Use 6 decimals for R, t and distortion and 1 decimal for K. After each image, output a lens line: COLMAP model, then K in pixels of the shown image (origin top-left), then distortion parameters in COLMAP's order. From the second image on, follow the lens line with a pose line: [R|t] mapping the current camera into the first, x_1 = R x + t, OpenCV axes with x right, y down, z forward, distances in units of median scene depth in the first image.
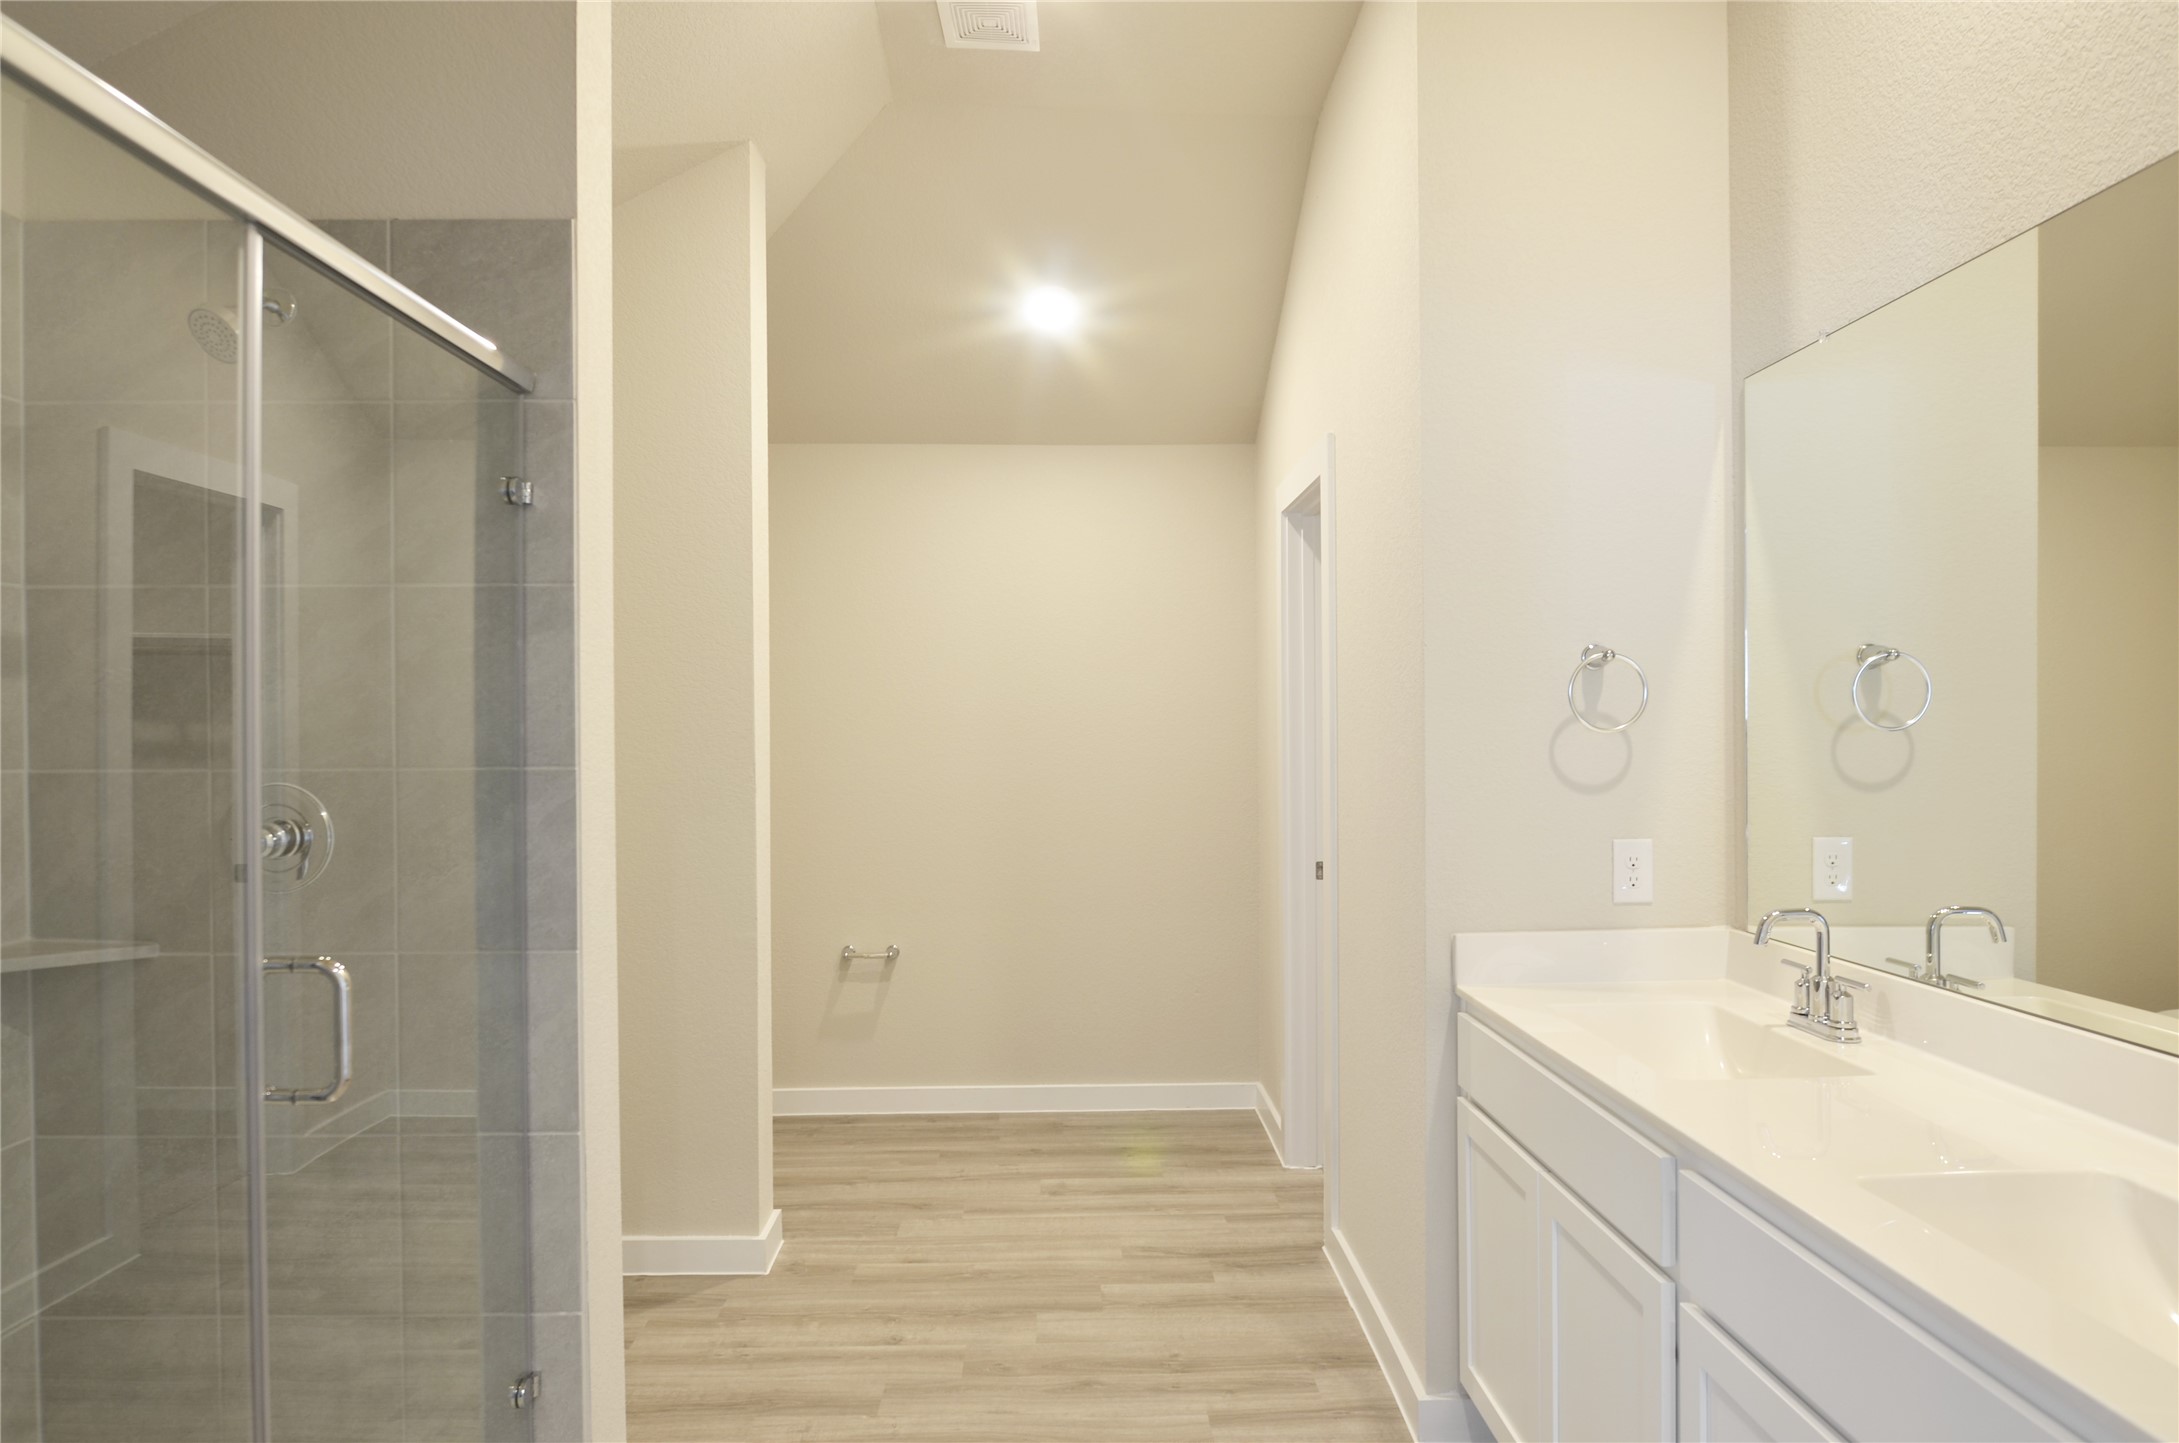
lens RADIAL K [[1291.4, 0, 1092.8], [0, 1291.4, 729.3], [0, 0, 1]] dist [-0.039743, -0.001008]
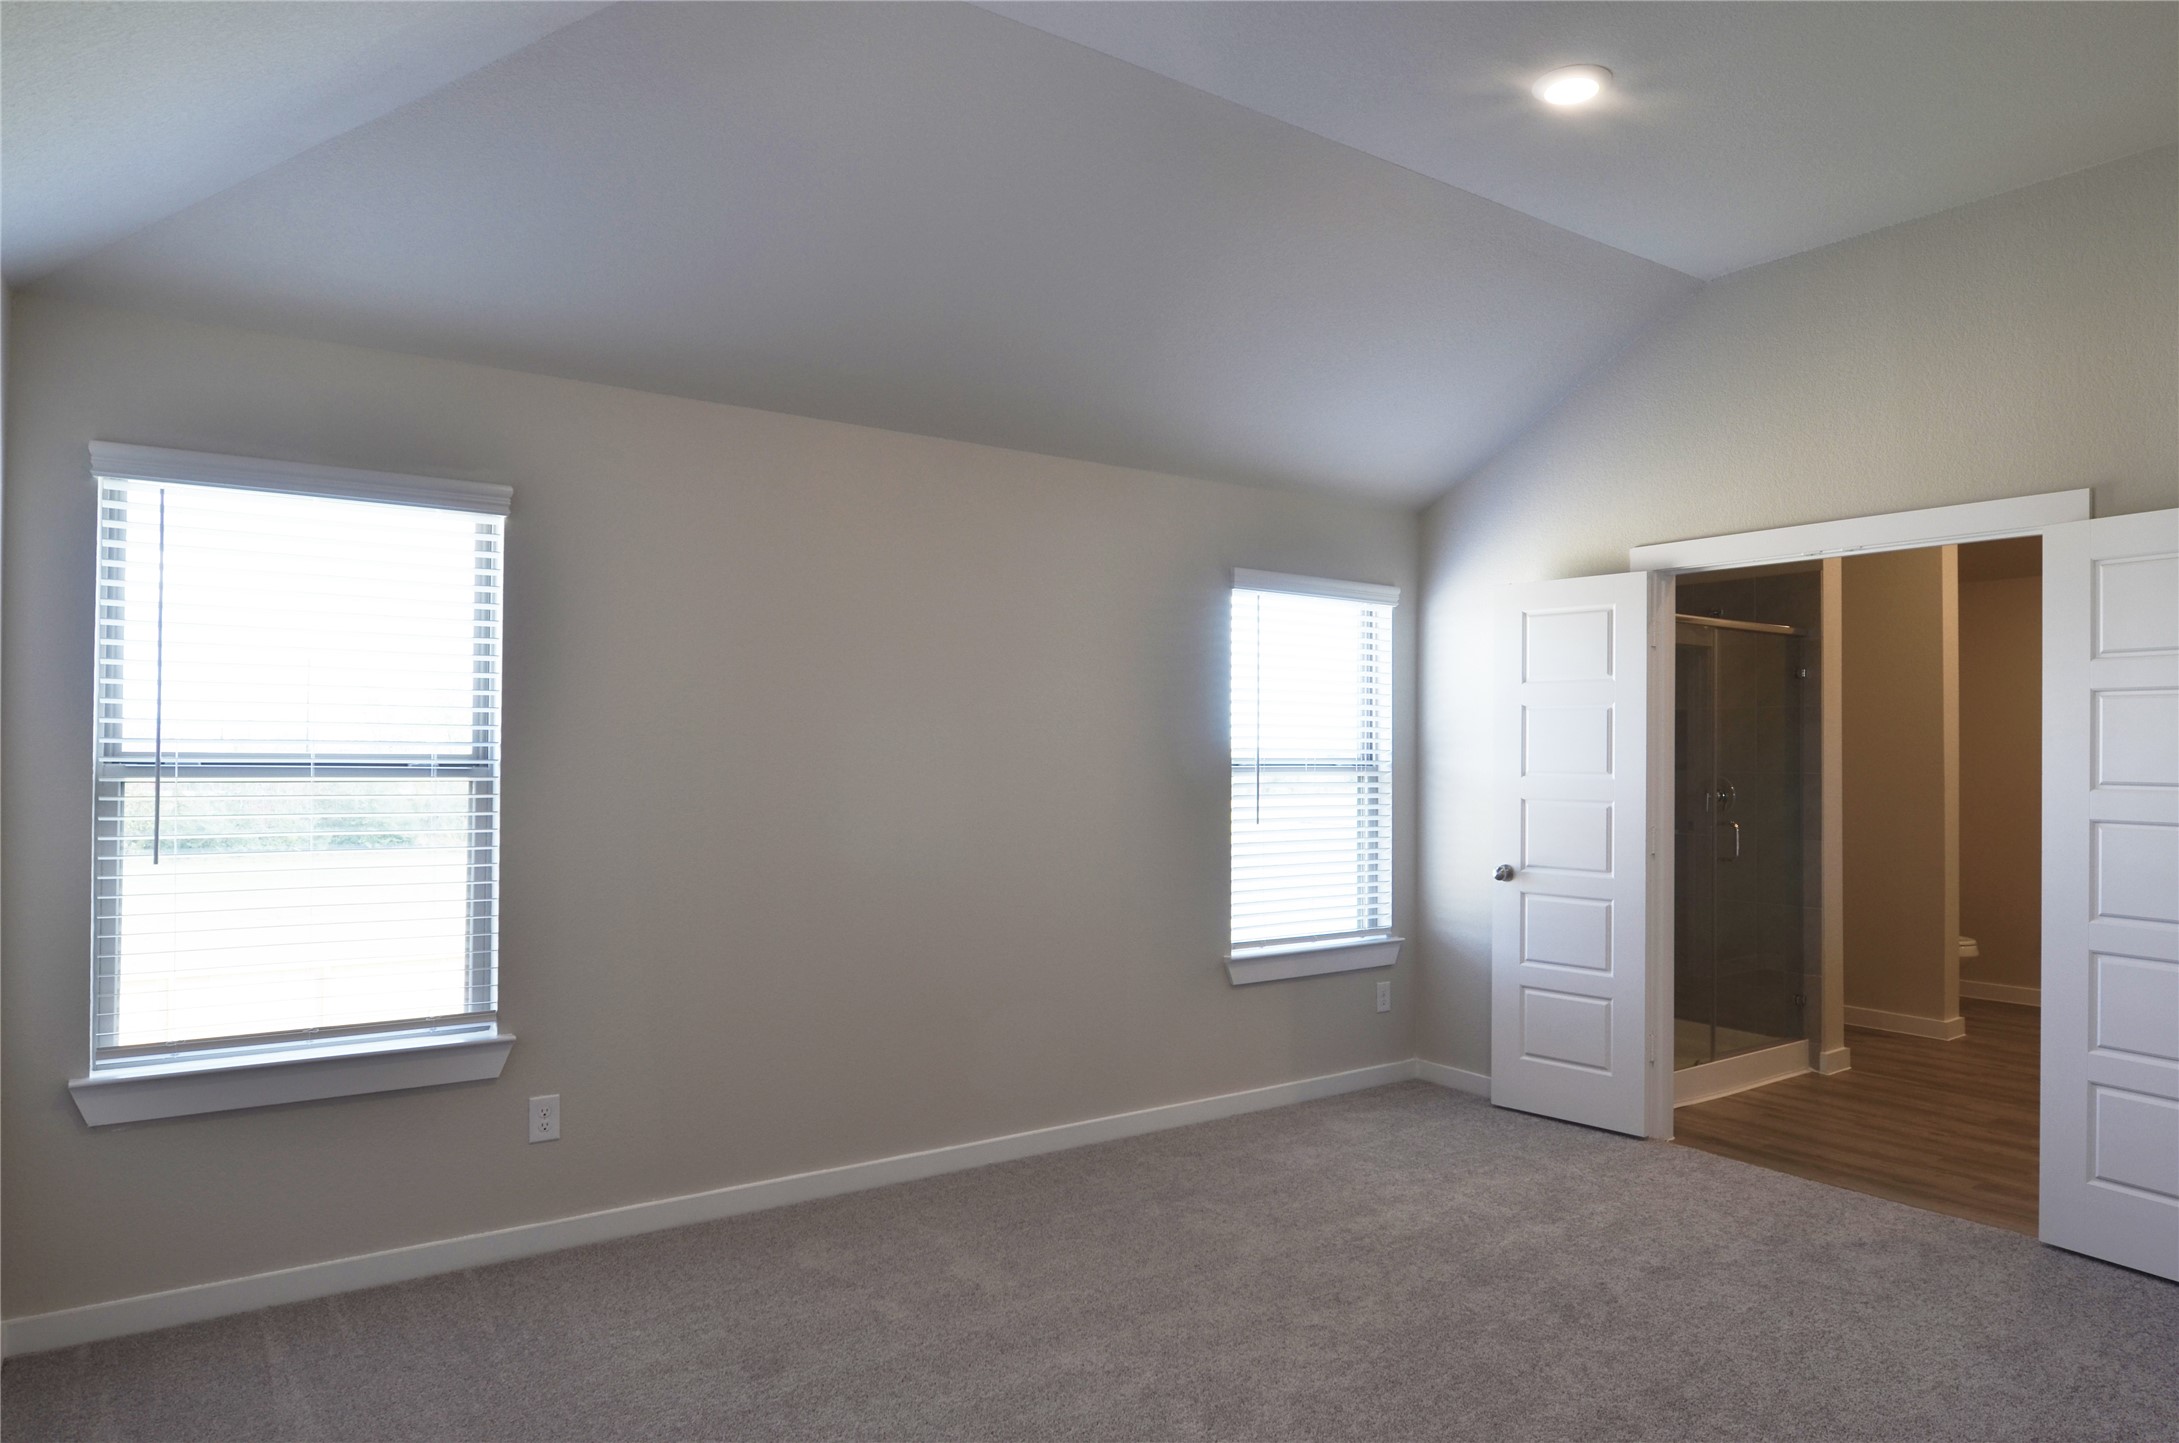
lens RADIAL K [[1291.4, 0, 1092.8], [0, 1291.4, 729.3], [0, 0, 1]] dist [-0.039743, -0.001008]
pose [[0.614512, -0.003876, -0.788898, 0.770837], [-0.003322, 0.999966, -0.007501, -0.036597], [0.788900, 0.007230, 0.614479, -1.860836]]
